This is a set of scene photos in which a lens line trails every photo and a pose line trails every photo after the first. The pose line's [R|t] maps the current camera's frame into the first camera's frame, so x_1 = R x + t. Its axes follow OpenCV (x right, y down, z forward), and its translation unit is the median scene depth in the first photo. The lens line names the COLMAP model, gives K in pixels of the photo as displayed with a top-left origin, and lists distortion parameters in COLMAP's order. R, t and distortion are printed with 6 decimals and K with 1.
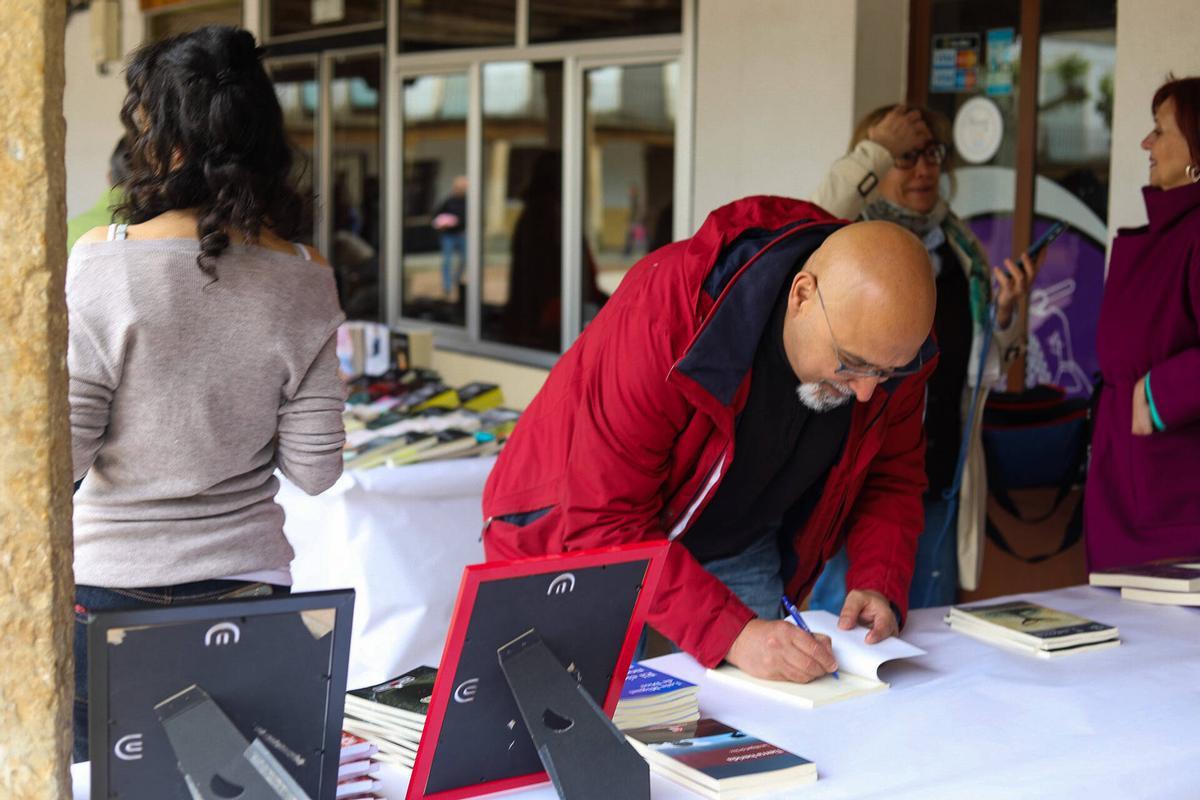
lens RADIAL K [[1776.5, 0, 596.4], [0, 1776.5, 356.7], [0, 0, 1]] dist [-0.066035, -0.119225]
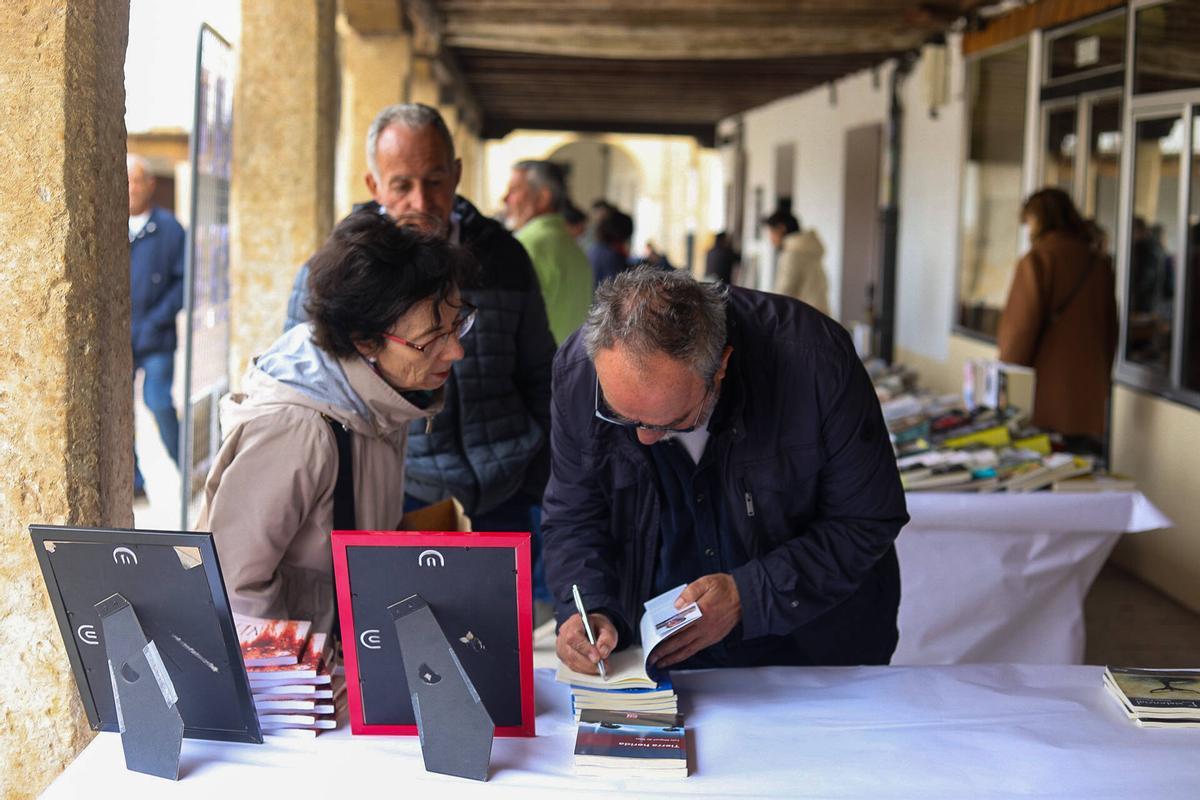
lens RADIAL K [[1776.5, 0, 596.4], [0, 1776.5, 356.7], [0, 0, 1]] dist [-0.066035, -0.119225]
pose [[0.844996, 0.049285, -0.532496, 0.774892], [-0.061133, 0.998119, -0.004629, -0.009000], [0.531266, 0.036465, 0.846420, 0.052004]]
